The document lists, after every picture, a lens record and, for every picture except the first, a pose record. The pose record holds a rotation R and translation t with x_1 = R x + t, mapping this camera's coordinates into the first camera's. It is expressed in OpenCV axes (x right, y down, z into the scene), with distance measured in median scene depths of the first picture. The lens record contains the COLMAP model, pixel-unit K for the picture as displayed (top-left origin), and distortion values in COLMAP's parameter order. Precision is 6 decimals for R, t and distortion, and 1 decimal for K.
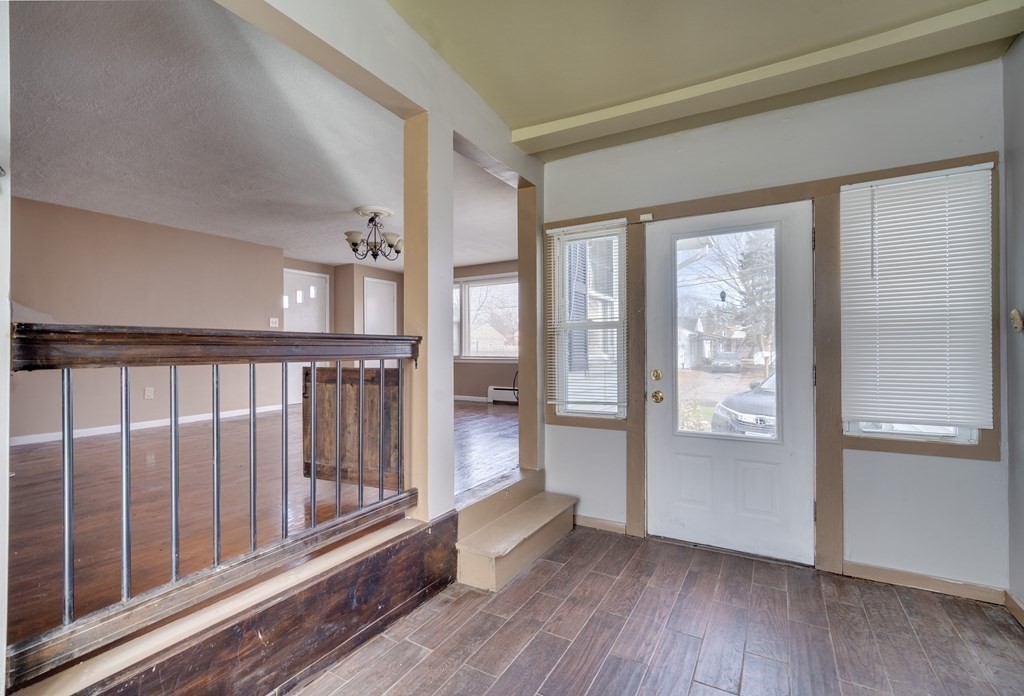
lens RADIAL K [[463.8, 0, 514.2], [0, 463.8, 351.1], [0, 0, 1]] dist [0.010595, 0.000109]
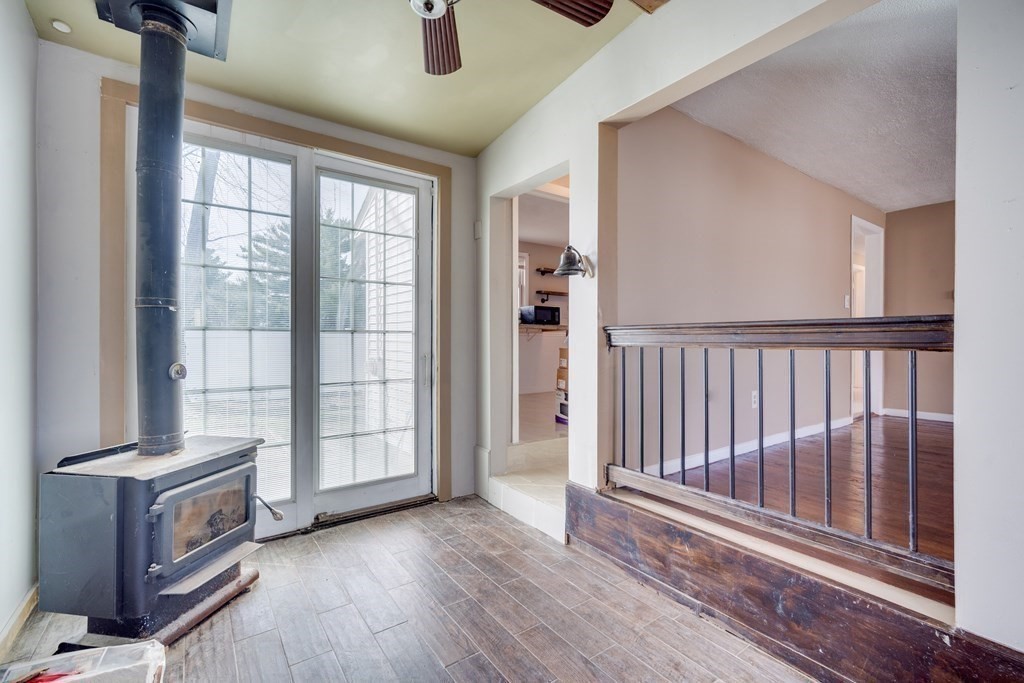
lens RADIAL K [[450.0, 0, 512.0], [0, 450.0, 341.5], [0, 0, 1]] dist [-0.012632, 0.005235]
pose [[-0.421516, 0.008167, -0.906784, 0.689404], [0.000619, 0.999962, 0.008719, -0.002246], [0.906821, 0.003113, -0.421505, 0.885799]]
